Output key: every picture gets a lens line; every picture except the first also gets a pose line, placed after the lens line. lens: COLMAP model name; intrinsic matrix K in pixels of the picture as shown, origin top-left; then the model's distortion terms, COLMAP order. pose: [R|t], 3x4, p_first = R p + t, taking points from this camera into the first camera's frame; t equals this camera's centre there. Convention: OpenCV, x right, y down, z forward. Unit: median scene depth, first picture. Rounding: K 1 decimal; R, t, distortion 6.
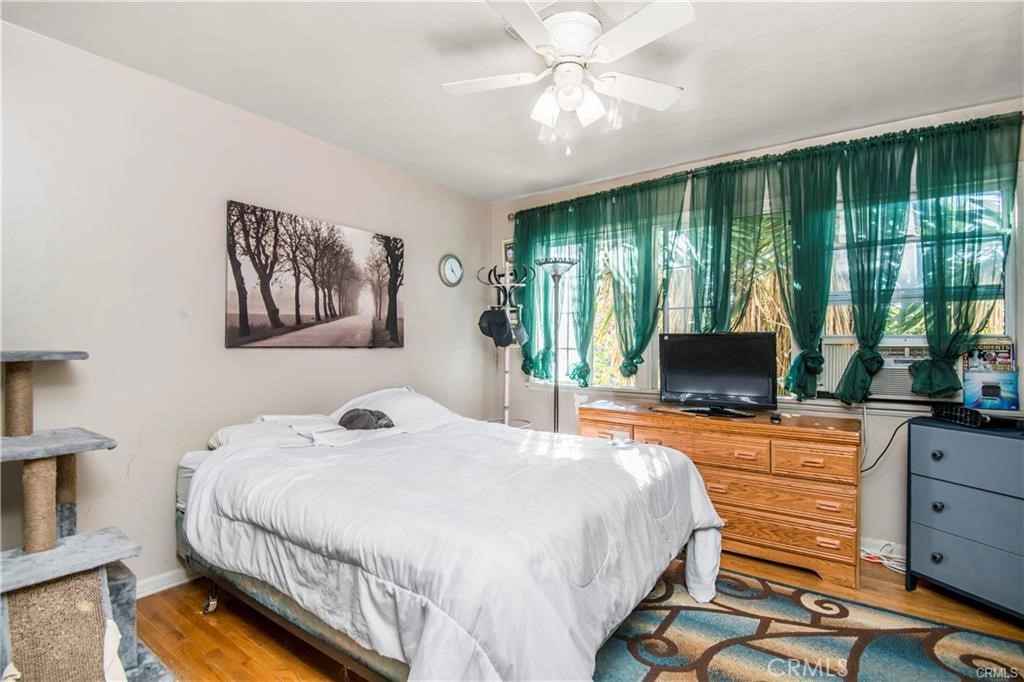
lens RADIAL K [[494.9, 0, 512.0], [0, 494.9, 341.0], [0, 0, 1]] dist [-0.000068, -0.000610]
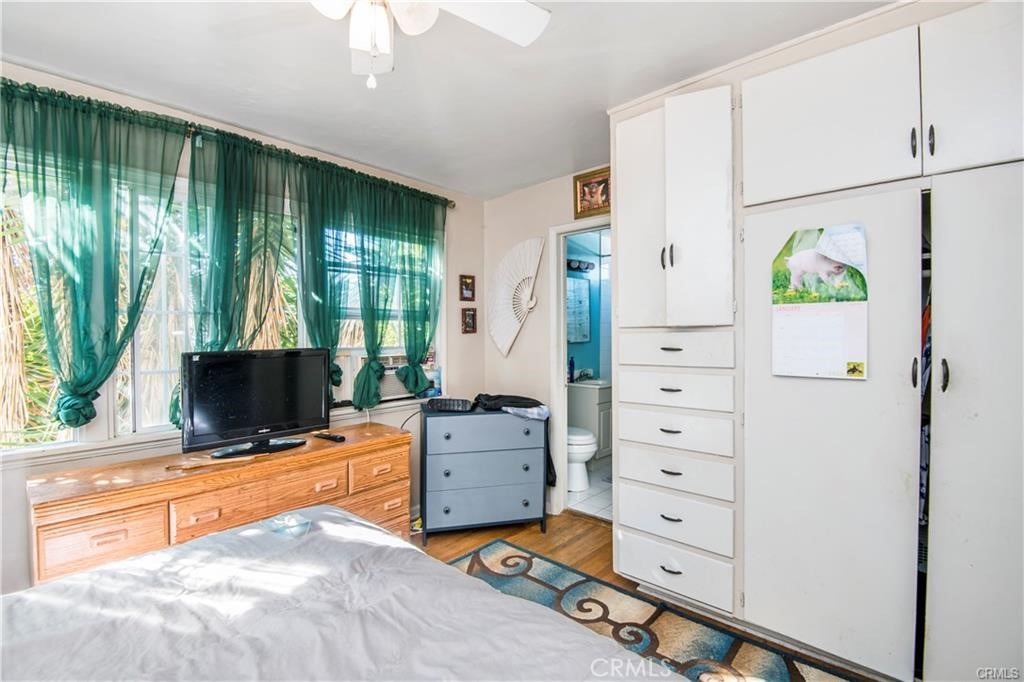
lens RADIAL K [[463.5, 0, 512.0], [0, 463.5, 341.0], [0, 0, 1]] dist [0.001409, -0.017394]
pose [[0.090260, -0.017954, 0.995756, -0.310885], [0.004414, 0.999835, 0.017627, -0.043087], [-0.995908, 0.002804, 0.090325, 0.546711]]
